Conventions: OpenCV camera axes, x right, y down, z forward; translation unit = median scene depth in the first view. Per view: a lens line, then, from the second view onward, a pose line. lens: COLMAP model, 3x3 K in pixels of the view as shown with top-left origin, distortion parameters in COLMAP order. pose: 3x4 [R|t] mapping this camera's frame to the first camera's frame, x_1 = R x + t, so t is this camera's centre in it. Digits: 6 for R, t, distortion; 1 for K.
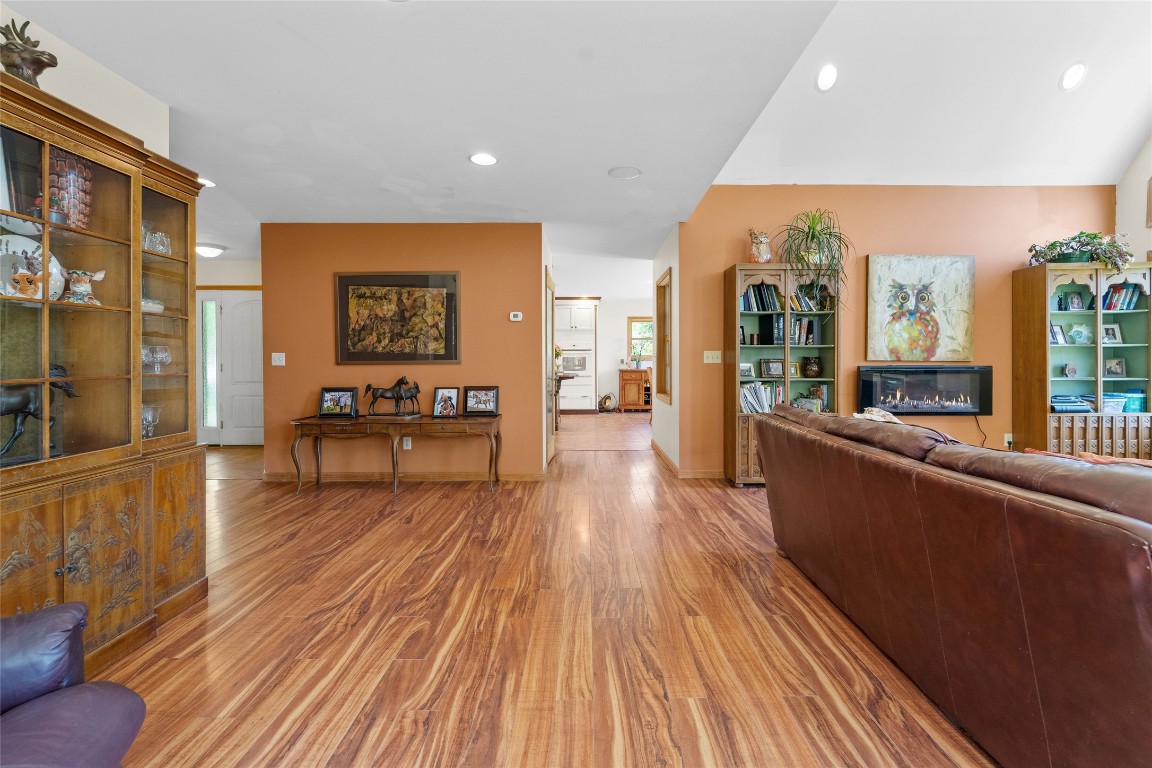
lens RADIAL K [[482.7, 0, 582.6], [0, 482.7, 363.4], [0, 0, 1]] dist [-0.001200, -0.000475]
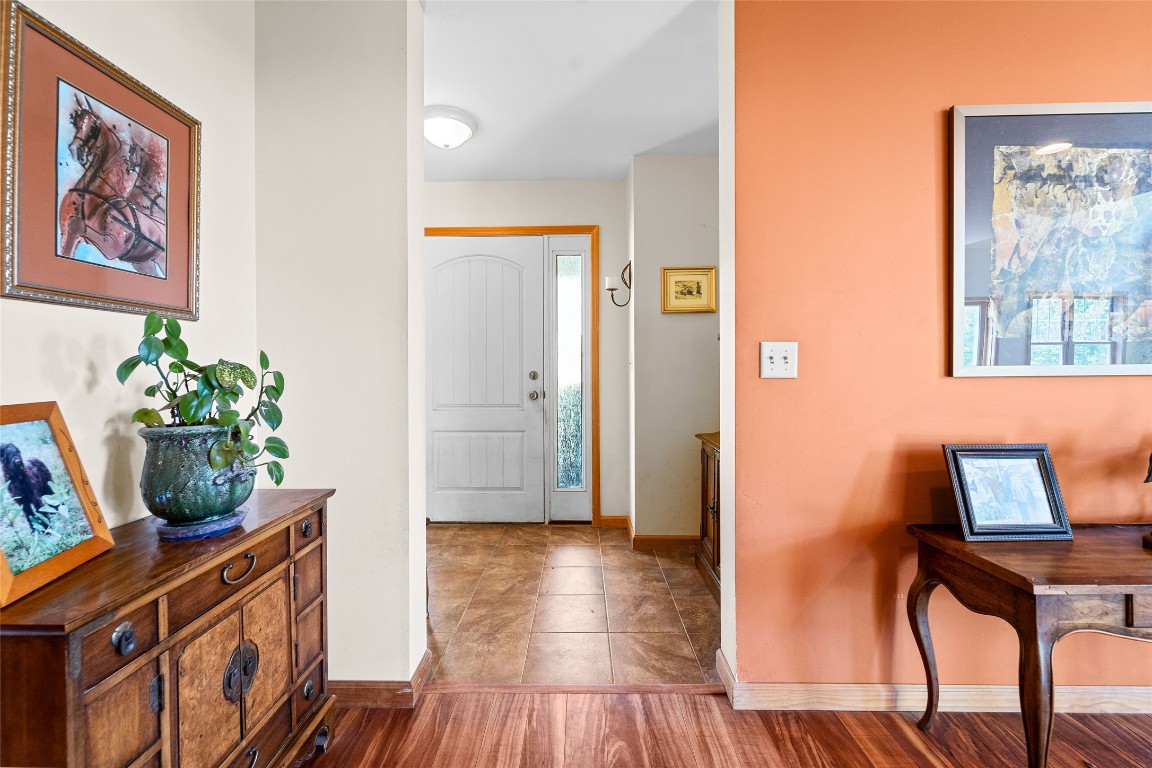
lens RADIAL K [[475.8, 0, 568.8], [0, 475.8, 372.5], [0, 0, 1]] dist [0.000740, -0.000934]
pose [[0.999851, -0.000692, -0.017234, -1.535224], [0.000663, 0.999998, -0.001720, 0.001799], [0.017235, 0.001708, 0.999850, 1.291196]]
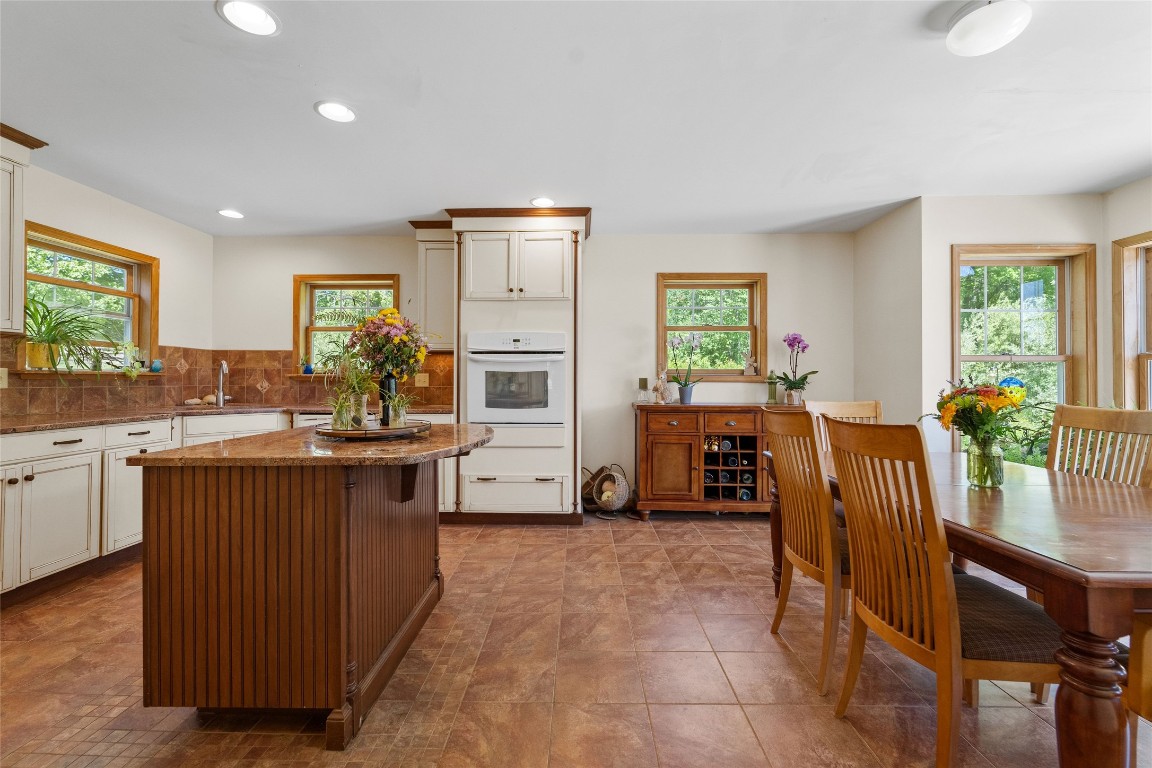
lens RADIAL K [[483.1, 0, 572.4], [0, 483.1, 379.6], [0, 0, 1]] dist [-0.000160, -0.000483]
pose [[0.999796, 0.007520, -0.018770, 0.138292], [-0.007693, 0.999928, -0.009161, -0.016037], [0.018700, 0.009303, 0.999782, 2.700604]]
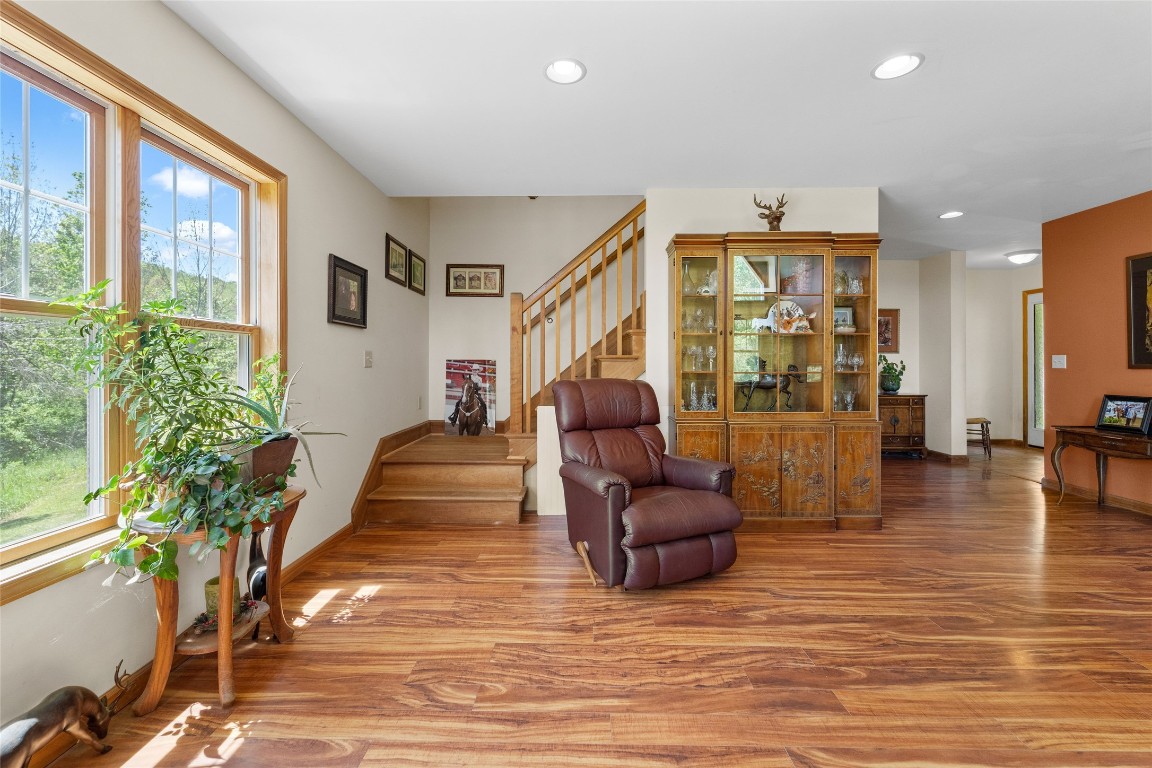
lens RADIAL K [[471.7, 0, 572.9], [0, 471.7, 360.7], [0, 0, 1]] dist [-0.000973, -0.000613]
pose [[-0.016122, -0.000566, -0.999870, 0.614272], [-0.007792, 0.999970, -0.000440, -0.005730], [0.999840, 0.007784, -0.016126, 0.115821]]
